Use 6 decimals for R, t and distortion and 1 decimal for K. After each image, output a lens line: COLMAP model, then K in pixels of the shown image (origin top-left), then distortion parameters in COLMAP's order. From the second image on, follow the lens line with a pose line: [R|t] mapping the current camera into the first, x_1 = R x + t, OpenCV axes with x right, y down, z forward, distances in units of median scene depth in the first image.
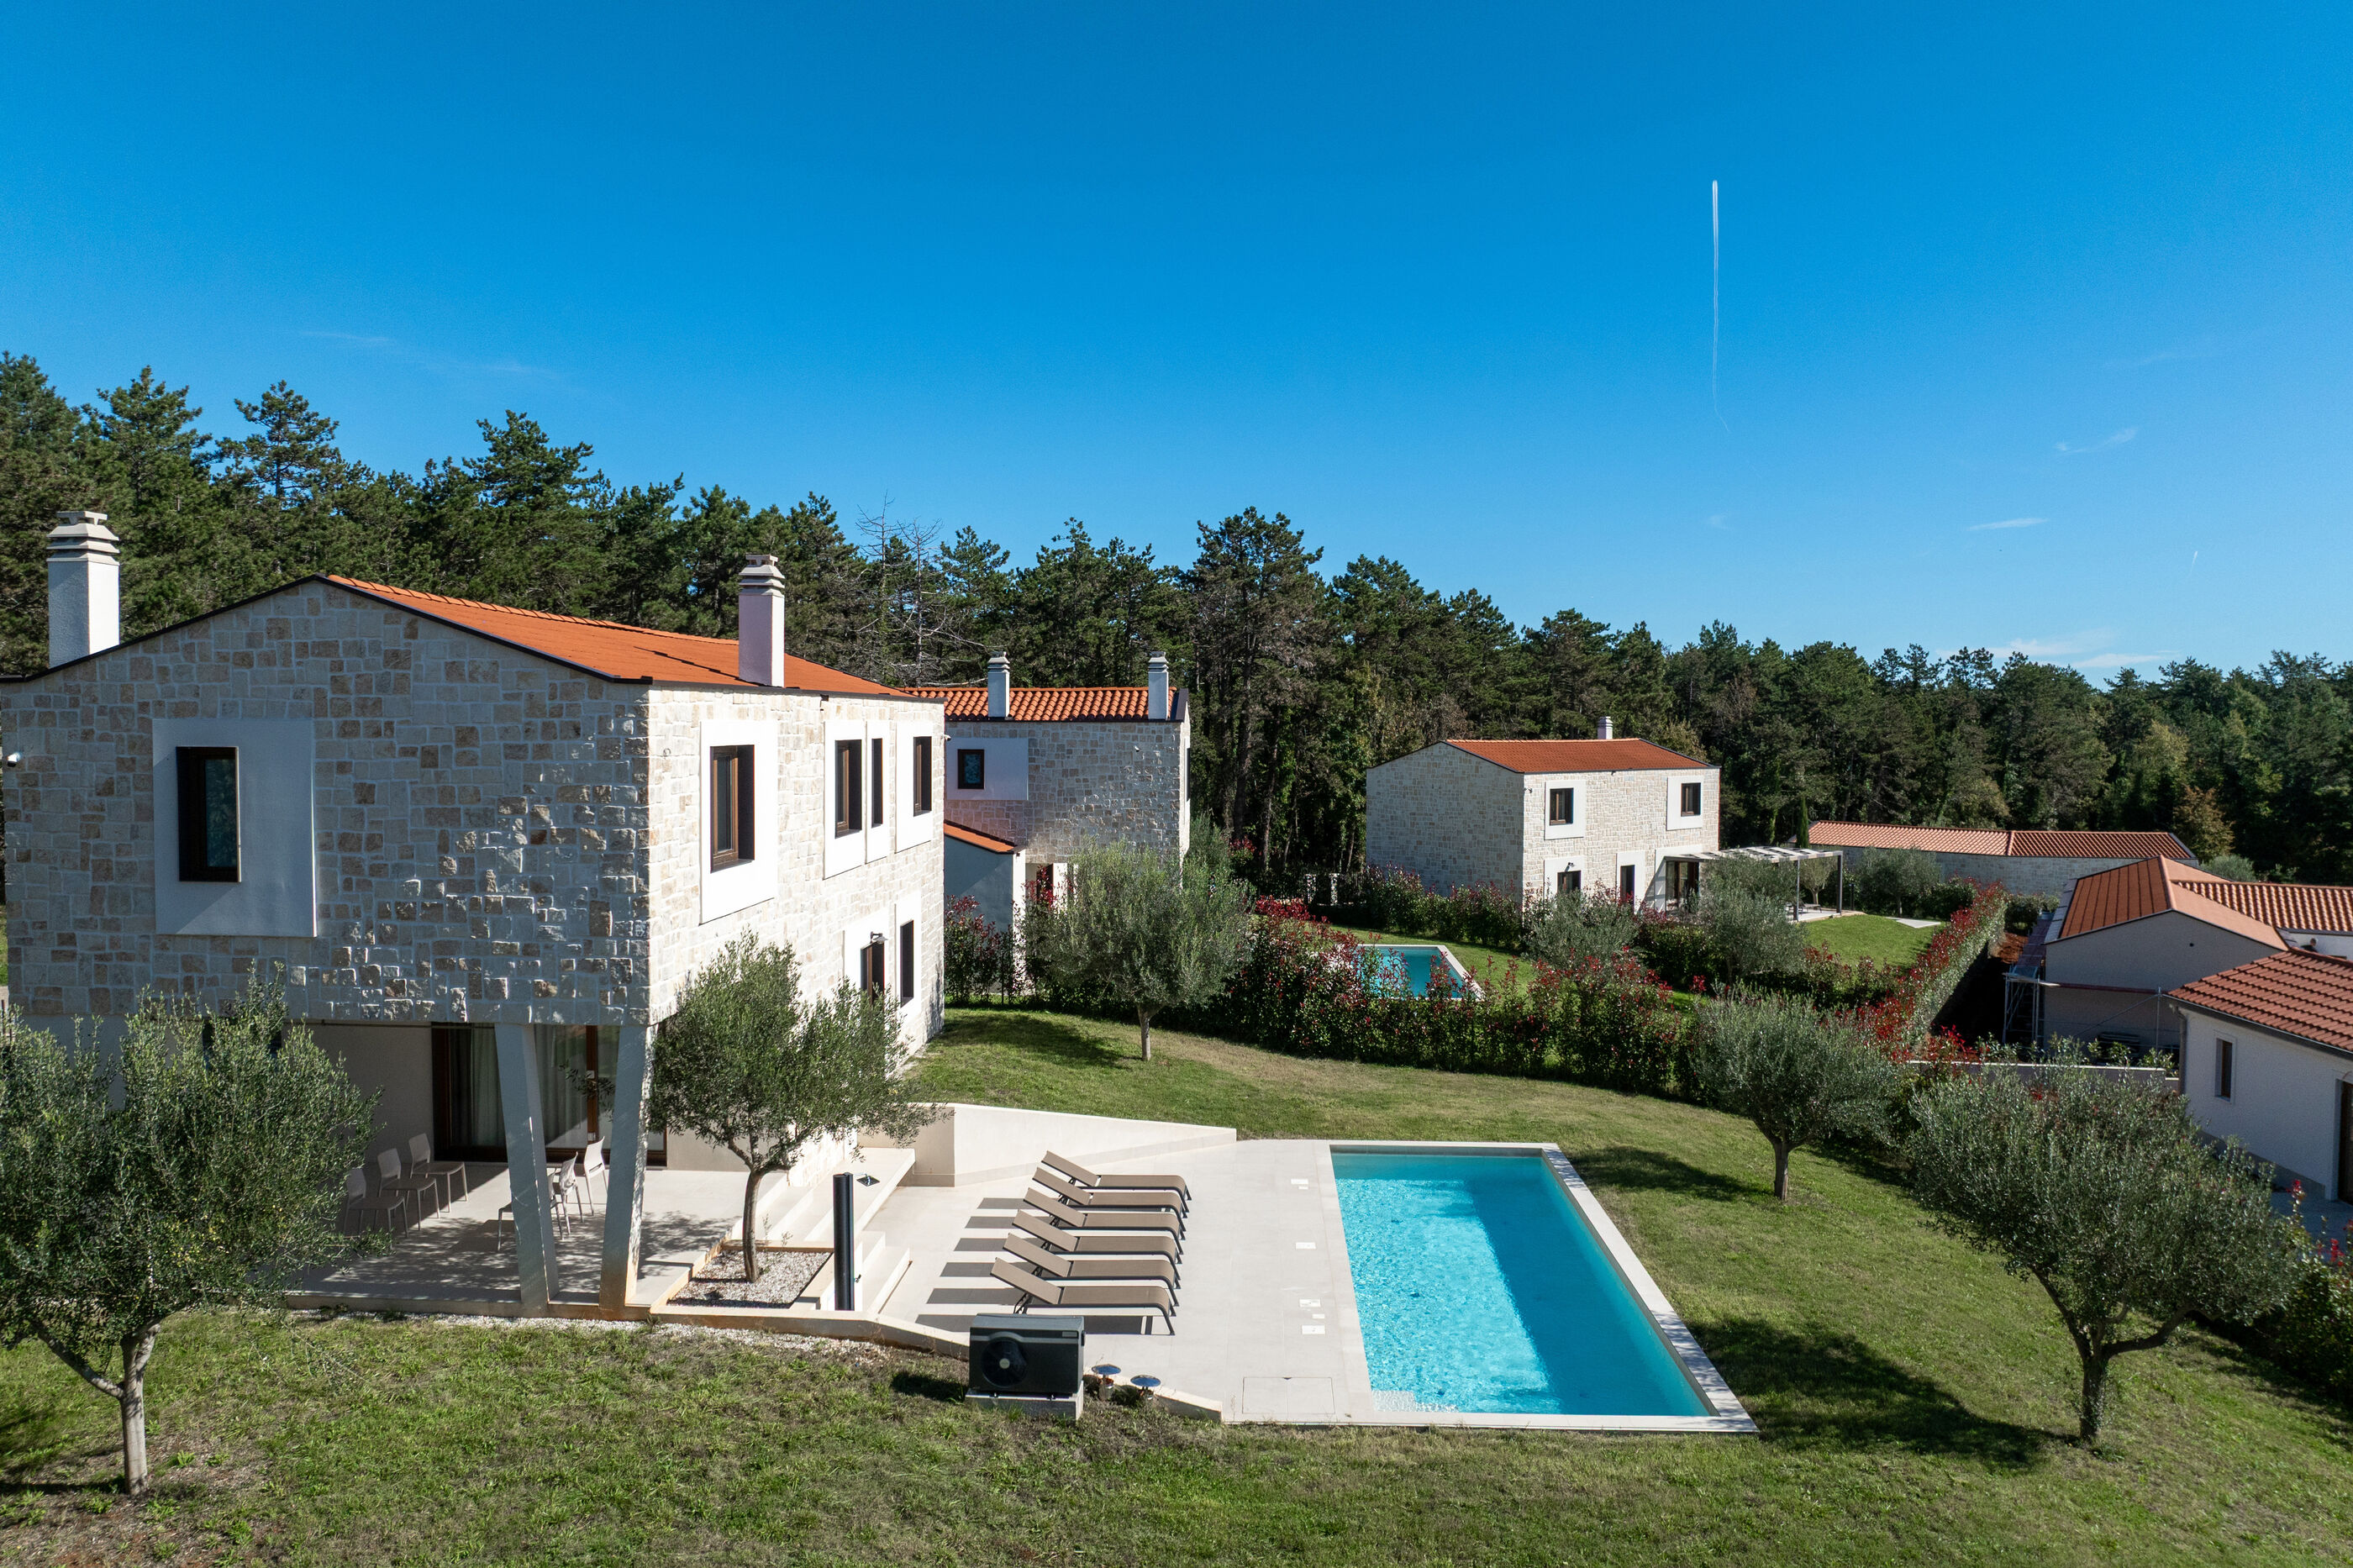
lens RADIAL K [[1655.2, 0, 1176.5], [0, 1655.2, 784.0], [0, 0, 1]] dist [-0.036922, 0.000294]
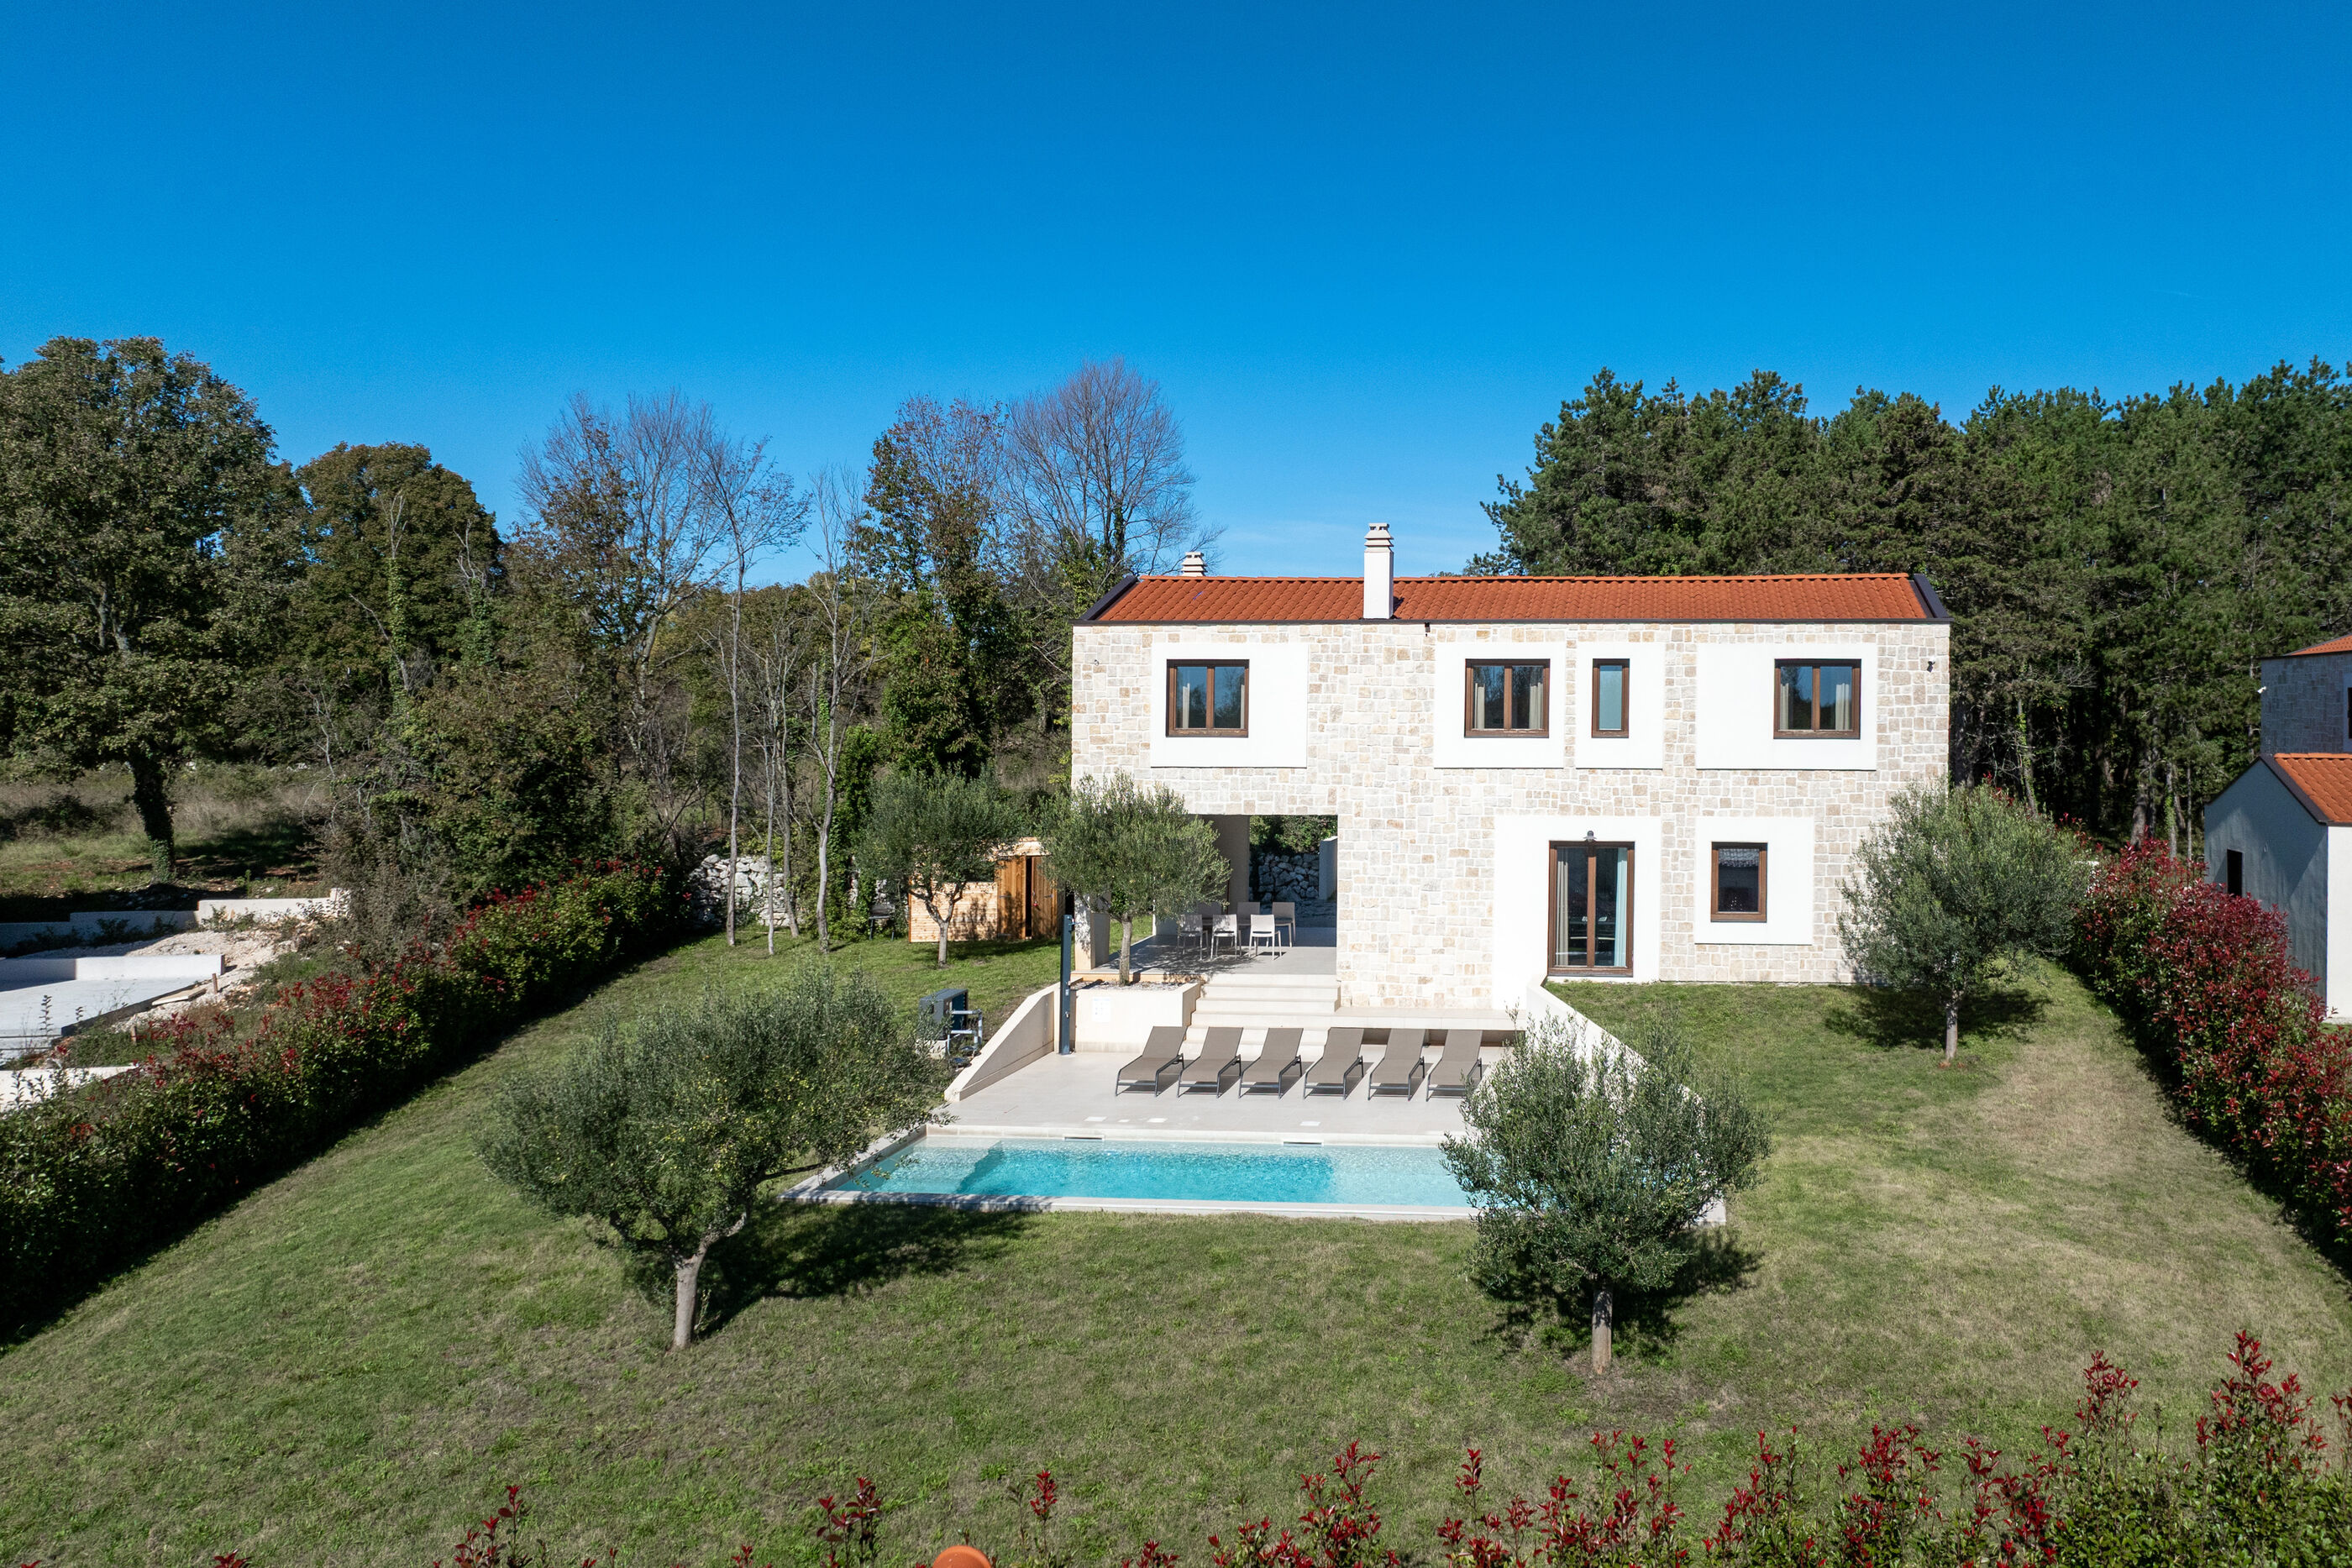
lens RADIAL K [[1807.2, 0, 1486.5], [0, 1807.2, 747.6], [0, 0, 1]] dist [-0.055497, 0.001156]
pose [[-0.043340, 0.017628, -0.998905, 1.383789], [-0.040860, 0.998976, 0.019402, 0.015914], [0.998224, 0.041656, -0.042575, 1.304059]]
